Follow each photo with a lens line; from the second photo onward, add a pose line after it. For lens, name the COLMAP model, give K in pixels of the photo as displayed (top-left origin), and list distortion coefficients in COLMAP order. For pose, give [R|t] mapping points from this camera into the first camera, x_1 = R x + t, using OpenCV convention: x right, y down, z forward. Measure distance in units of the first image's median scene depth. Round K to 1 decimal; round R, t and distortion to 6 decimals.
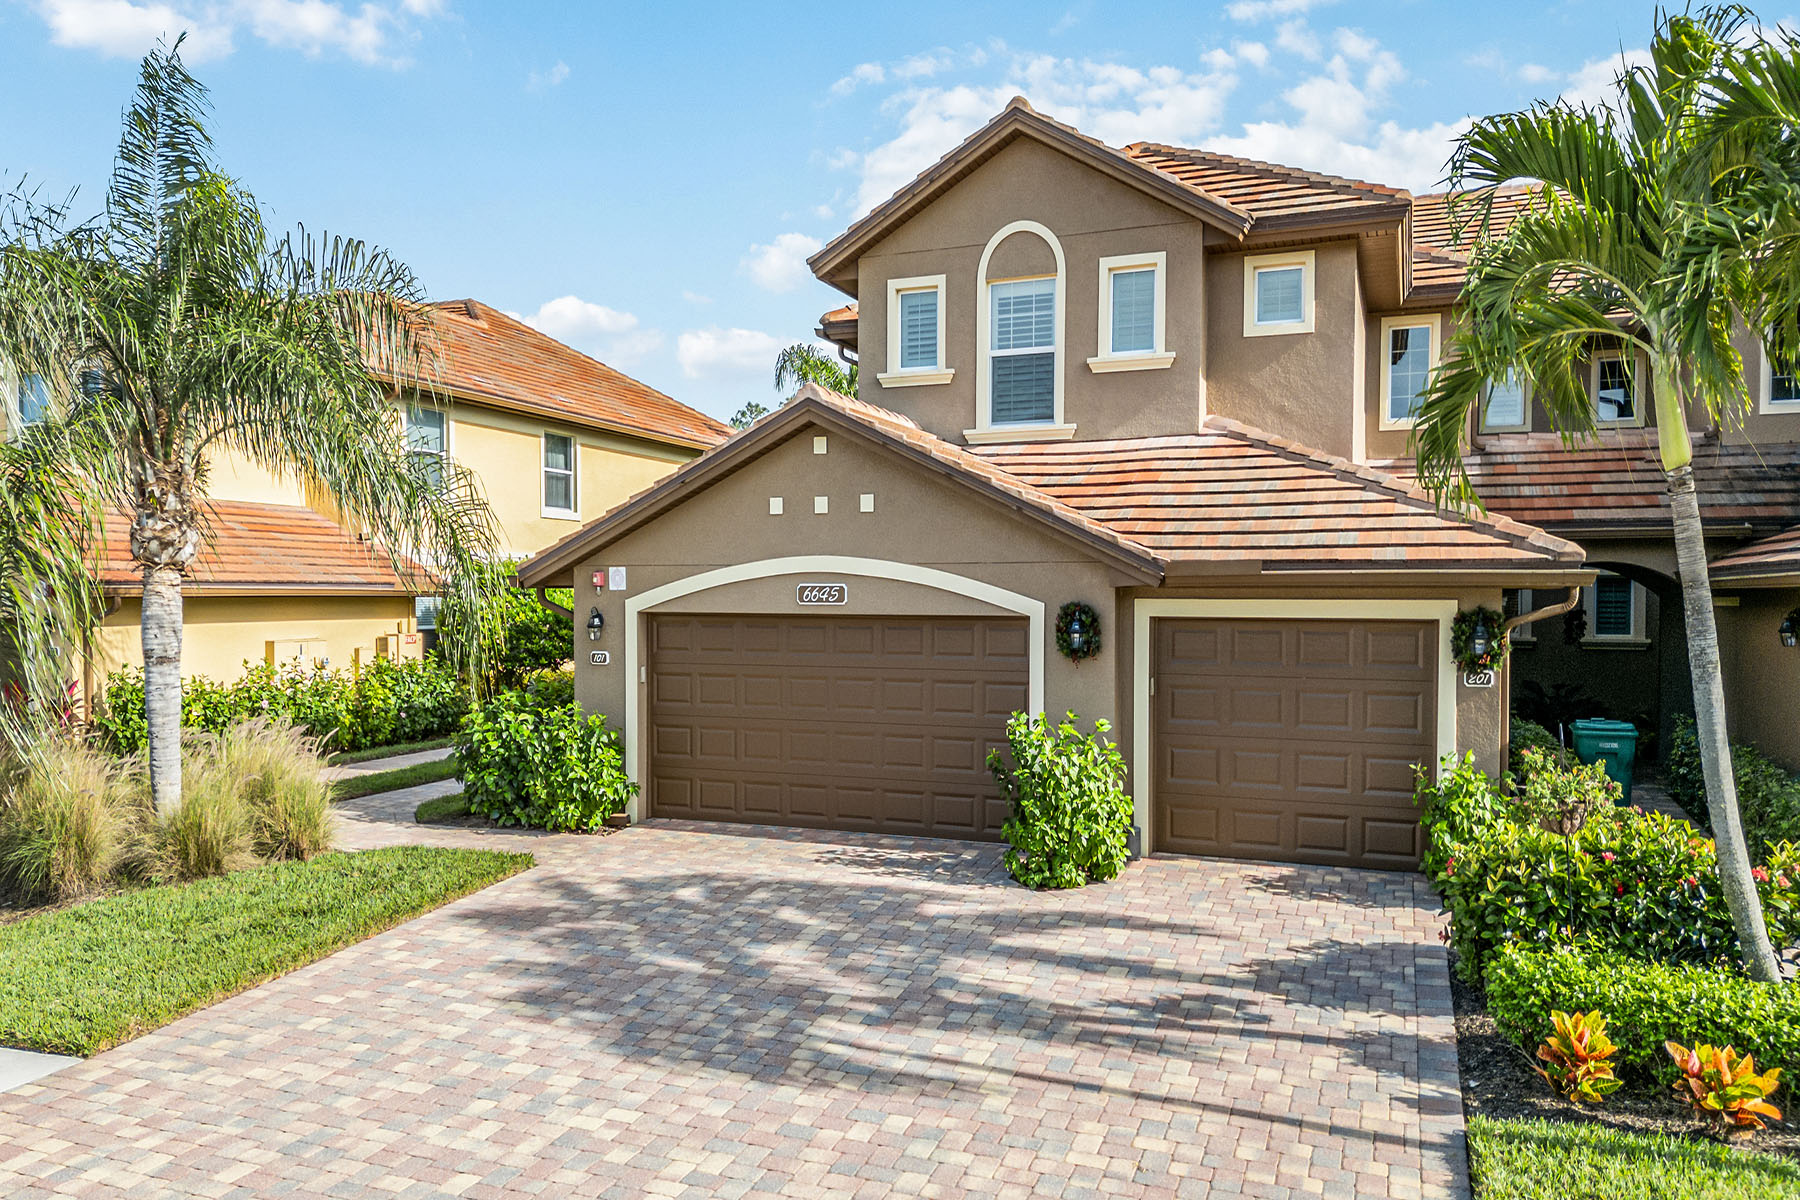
lens RADIAL K [[1501.5, 0, 899.3], [0, 1501.5, 596.0], [0, 0, 1]] dist [0.074561, -0.039080]
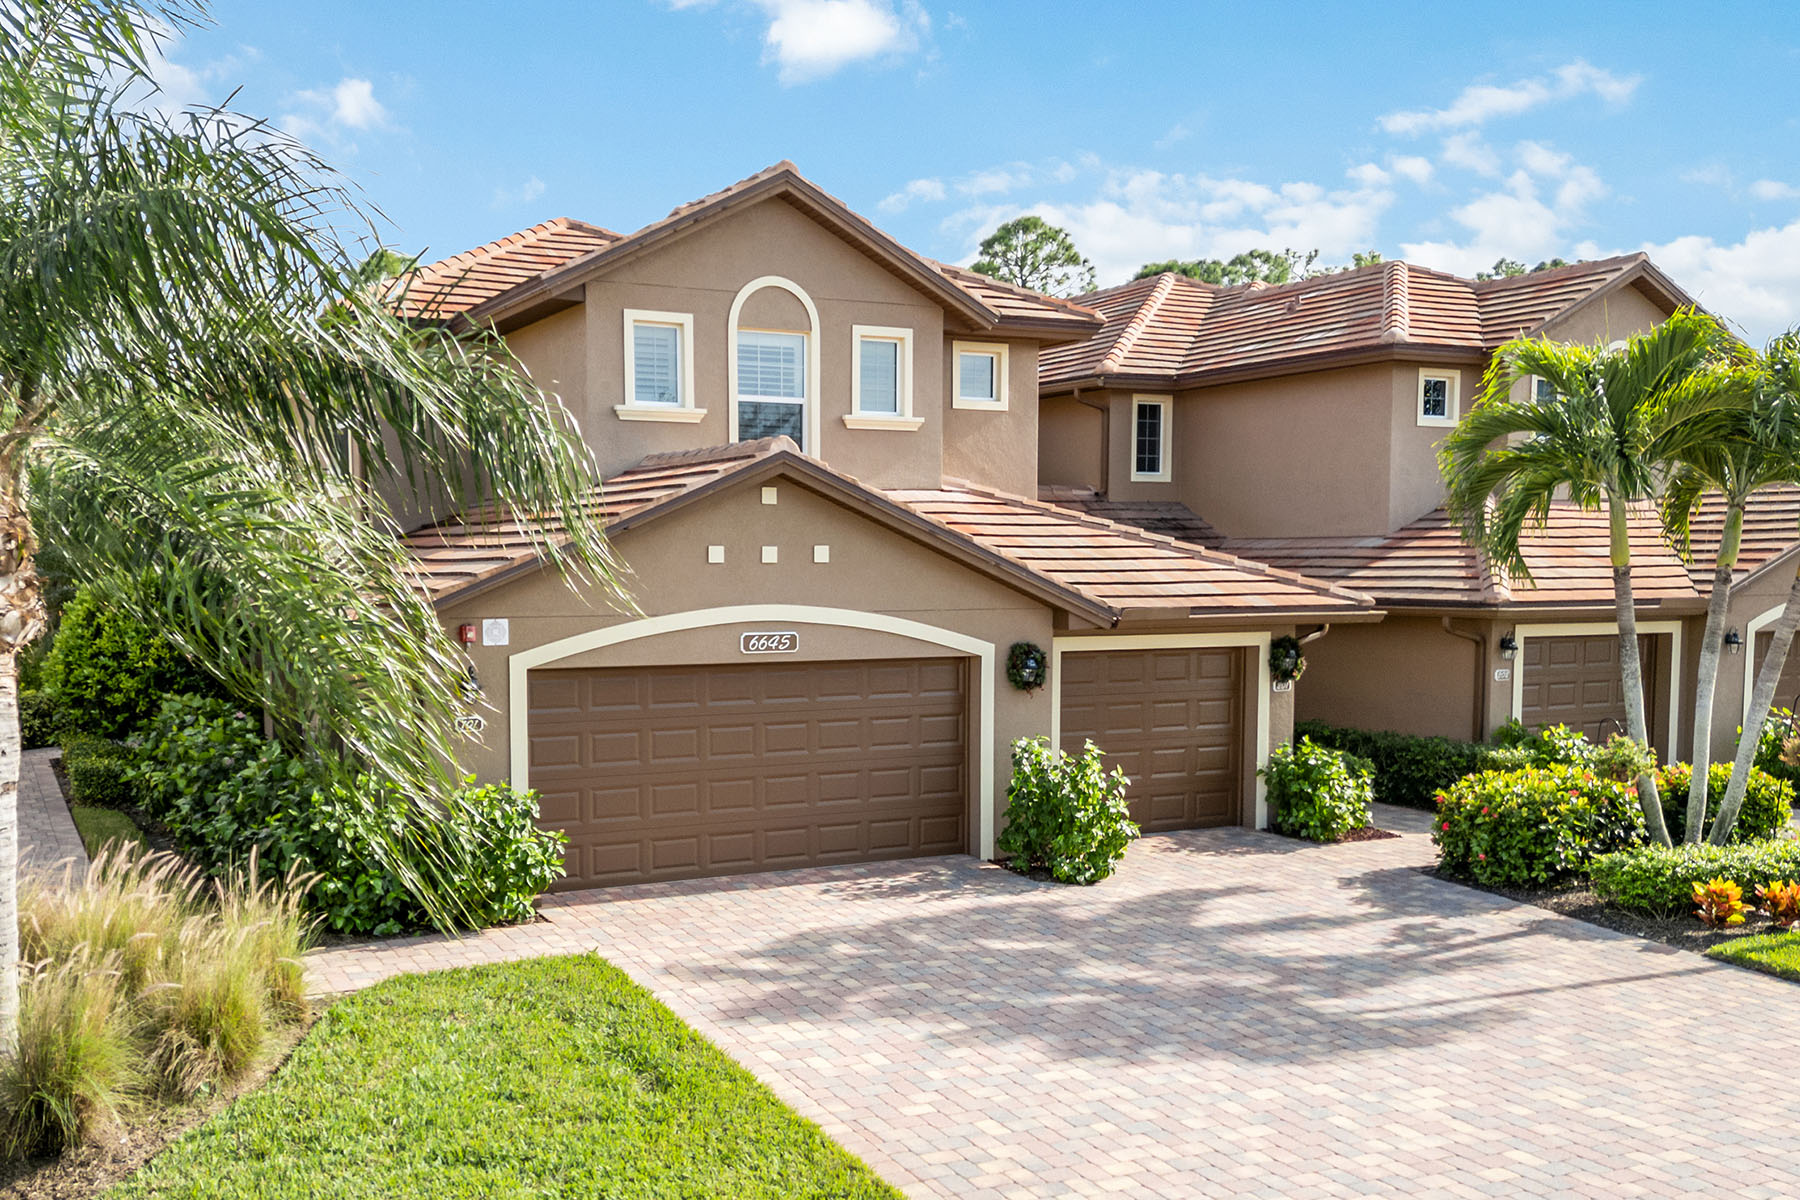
lens RADIAL K [[1501.5, 0, 889.2], [0, 1501.5, 603.4], [0, 0, 1]] dist [0.074561, -0.039080]
pose [[0.653310, -0.030624, 0.756471, -0.951153], [0.009800, 0.999440, 0.031996, -0.073622], [-0.757027, -0.013490, 0.653244, 0.344663]]
